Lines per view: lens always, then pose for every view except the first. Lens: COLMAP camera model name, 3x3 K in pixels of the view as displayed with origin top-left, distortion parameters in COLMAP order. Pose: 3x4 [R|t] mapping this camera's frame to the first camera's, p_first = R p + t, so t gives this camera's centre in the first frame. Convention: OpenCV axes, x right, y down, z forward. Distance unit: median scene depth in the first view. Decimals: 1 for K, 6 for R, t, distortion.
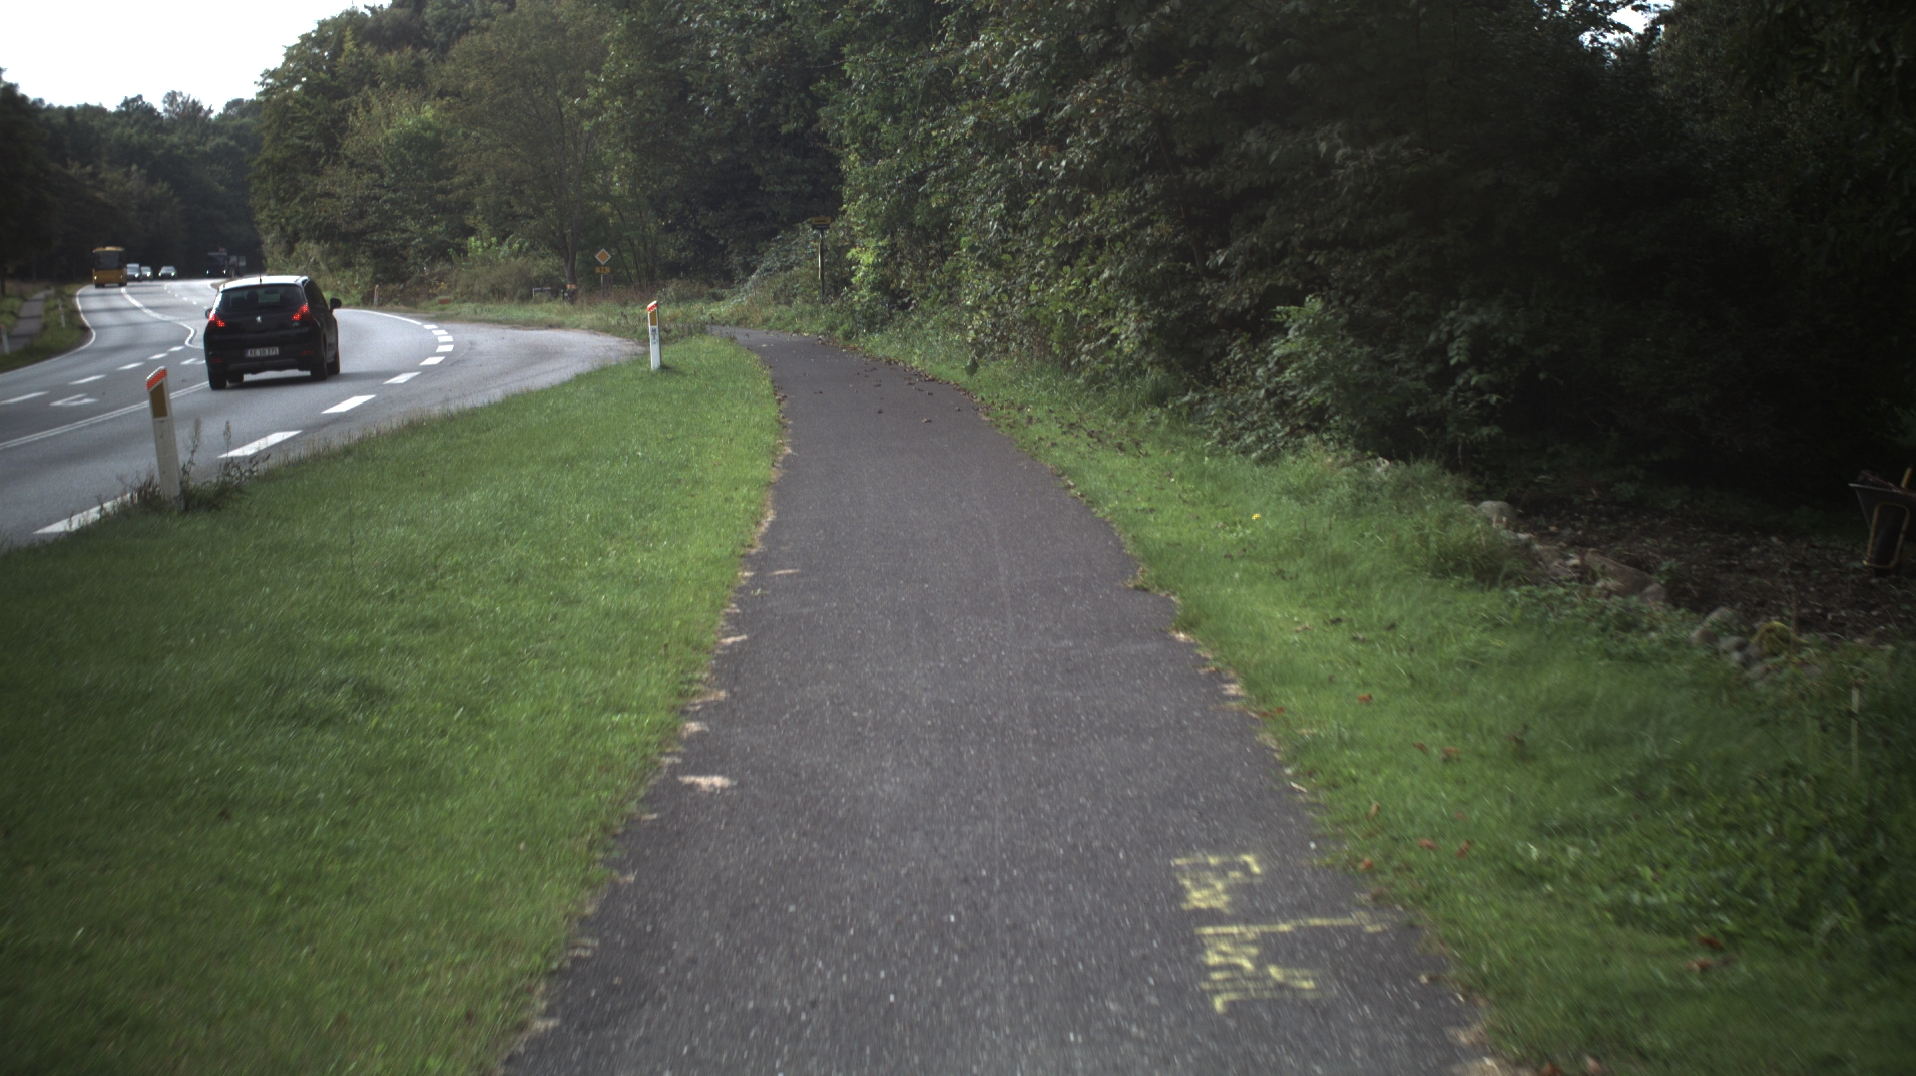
lens RADIAL K [[2912.1, 0, 958.0], [0, 2912.1, 538.0], [0, 0, 1]] dist [-0.241320, 0.179678]
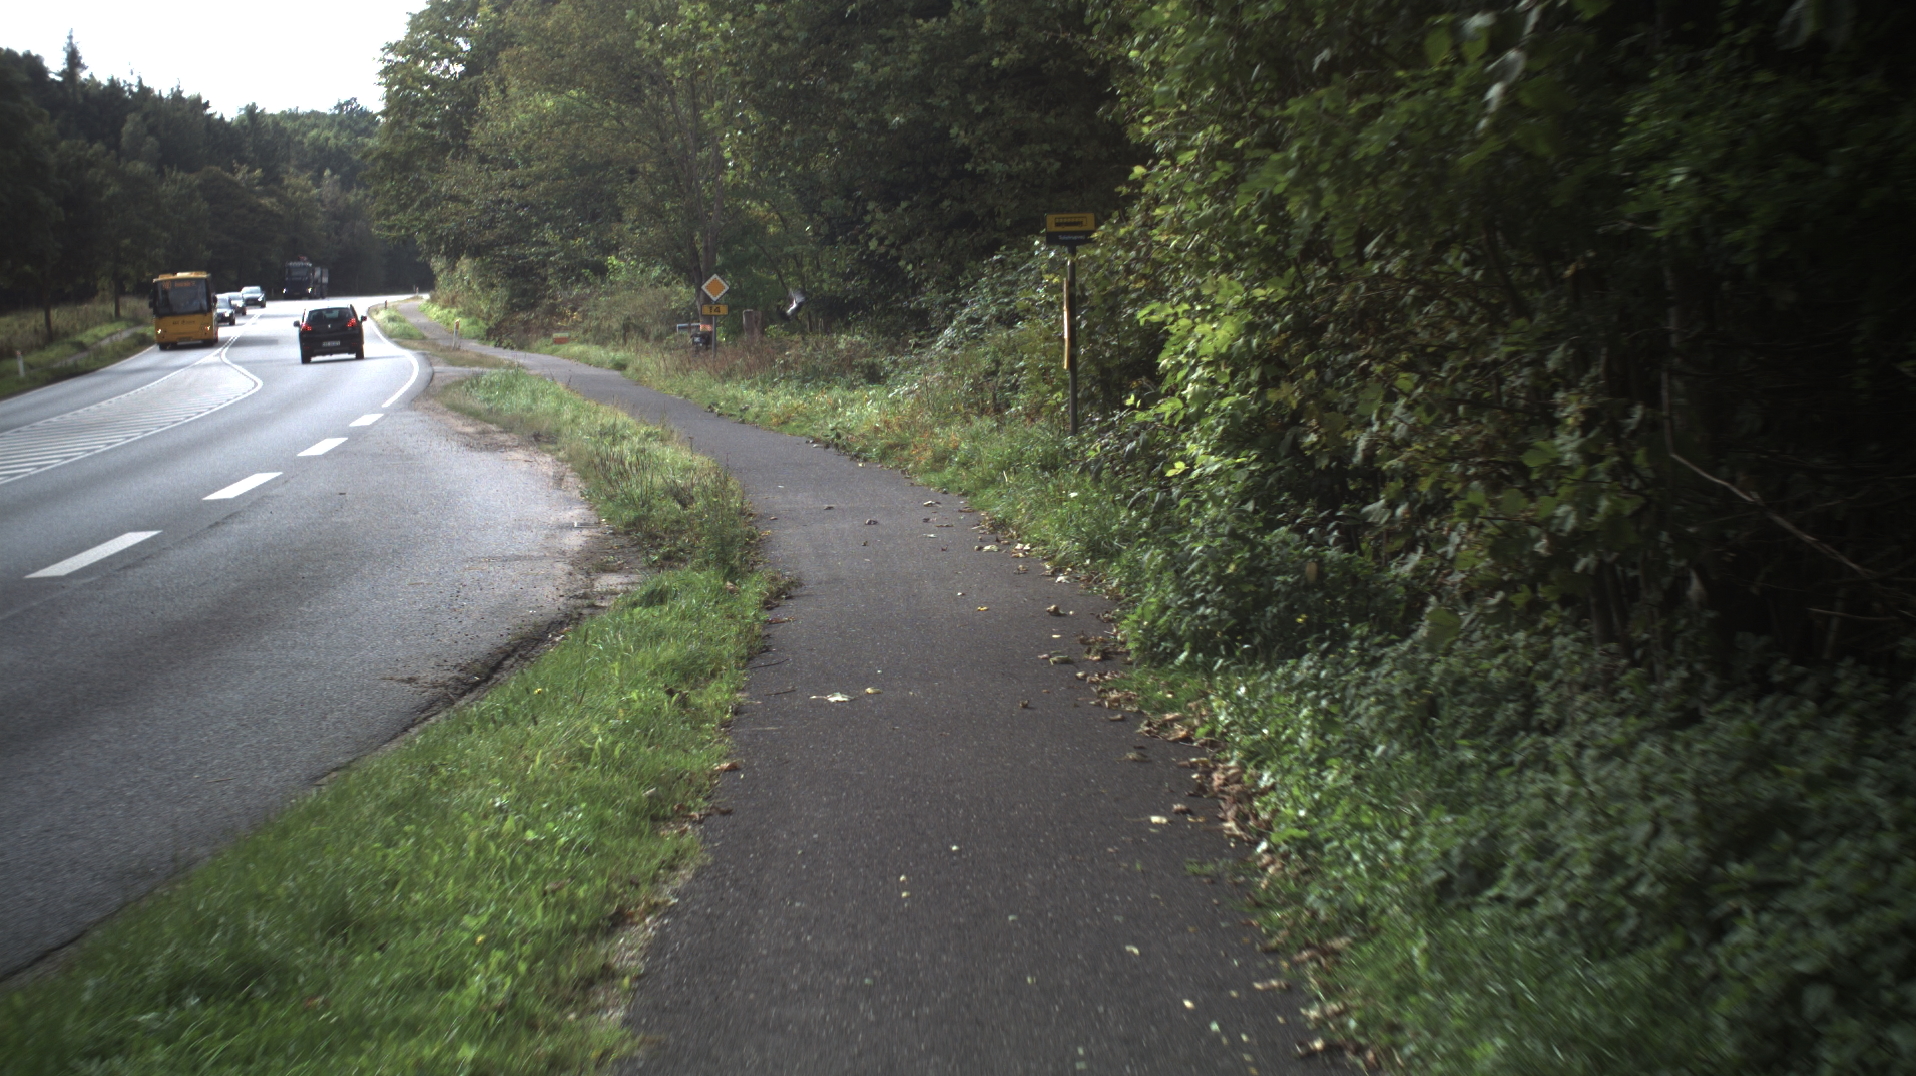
lens RADIAL K [[2912.1, 0, 958.0], [0, 2912.1, 538.0], [0, 0, 1]] dist [-0.241320, 0.179678]
pose [[0.995949, 0.007036, -0.089640, -0.020999], [-0.007418, 0.999965, -0.003931, -0.050914], [0.089609, 0.004580, 0.995966, 0.476570]]
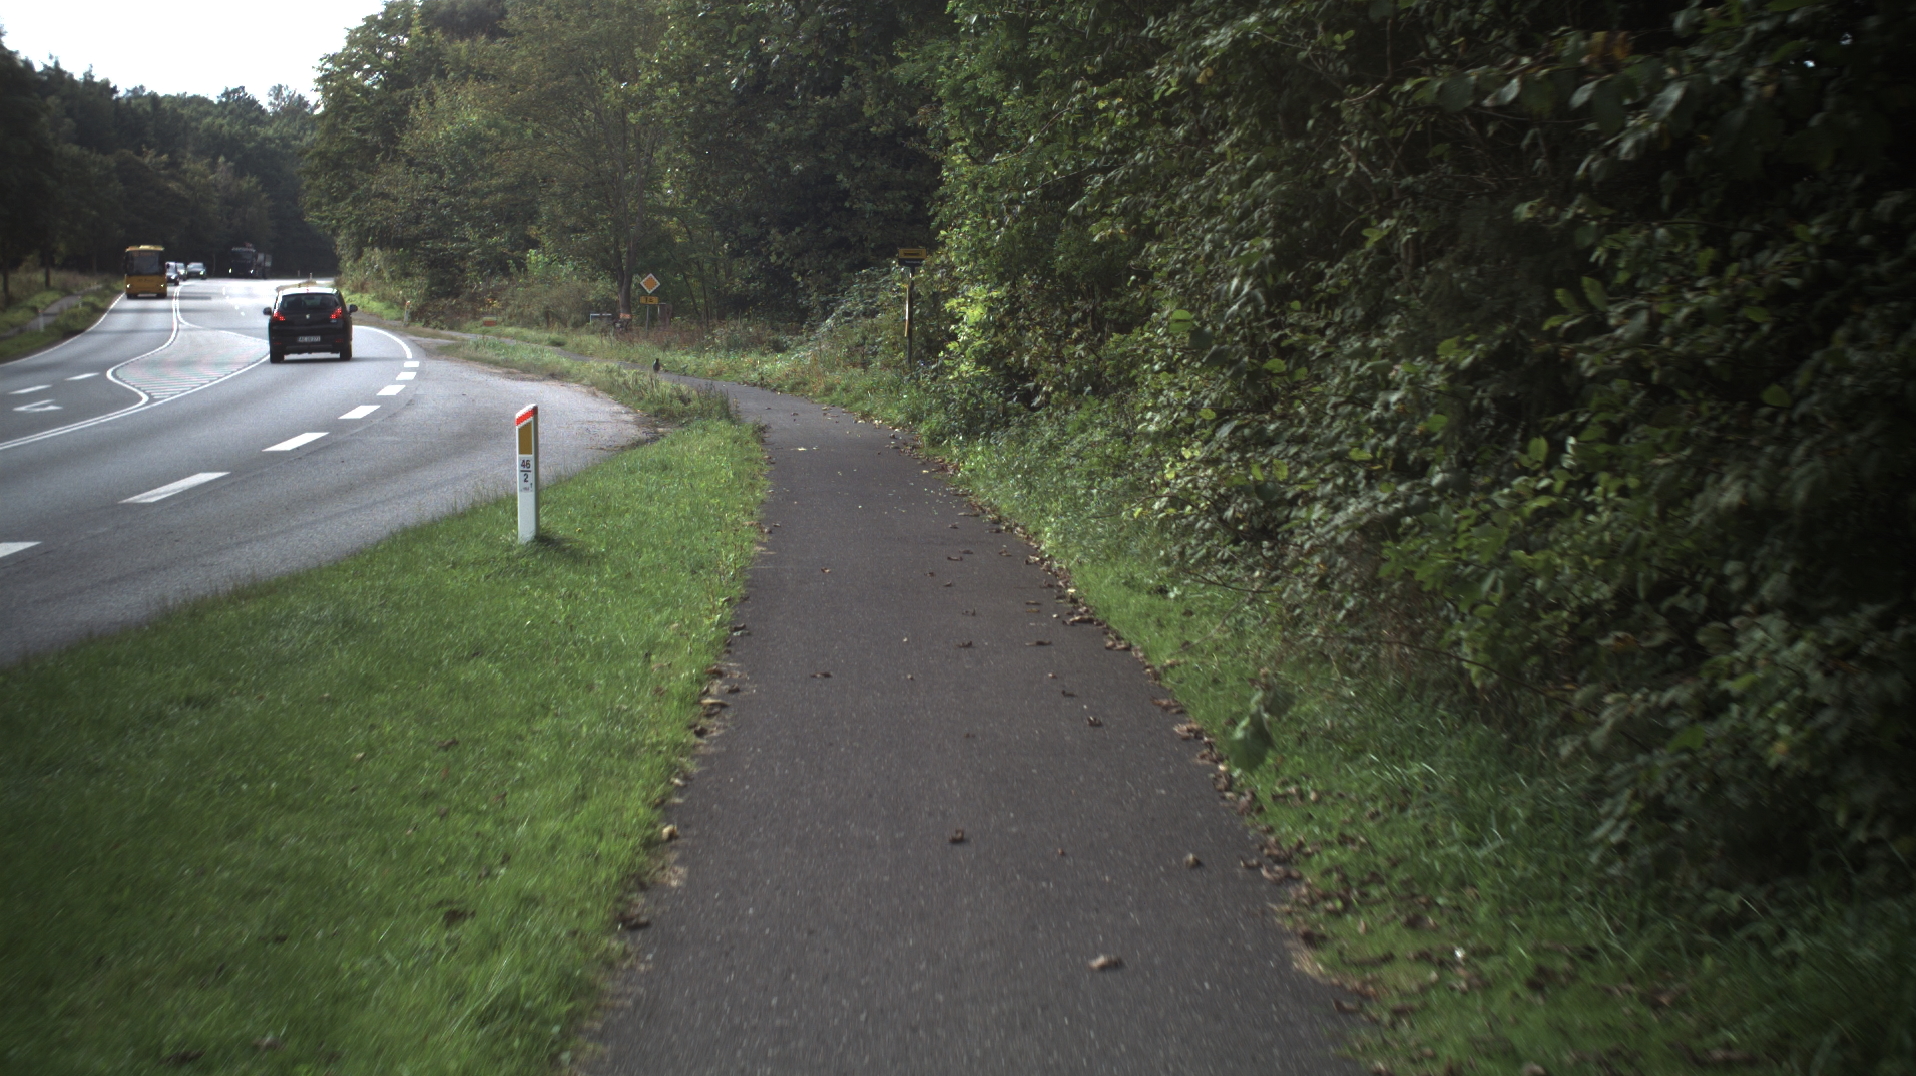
lens RADIAL K [[2912.1, 0, 958.0], [0, 2912.1, 538.0], [0, 0, 1]] dist [-0.241320, 0.179678]
pose [[0.998026, 0.051369, -0.036116, -0.005810], [-0.051782, 0.998602, -0.010593, -0.026874], [0.035521, 0.012443, 0.999291, 0.238254]]
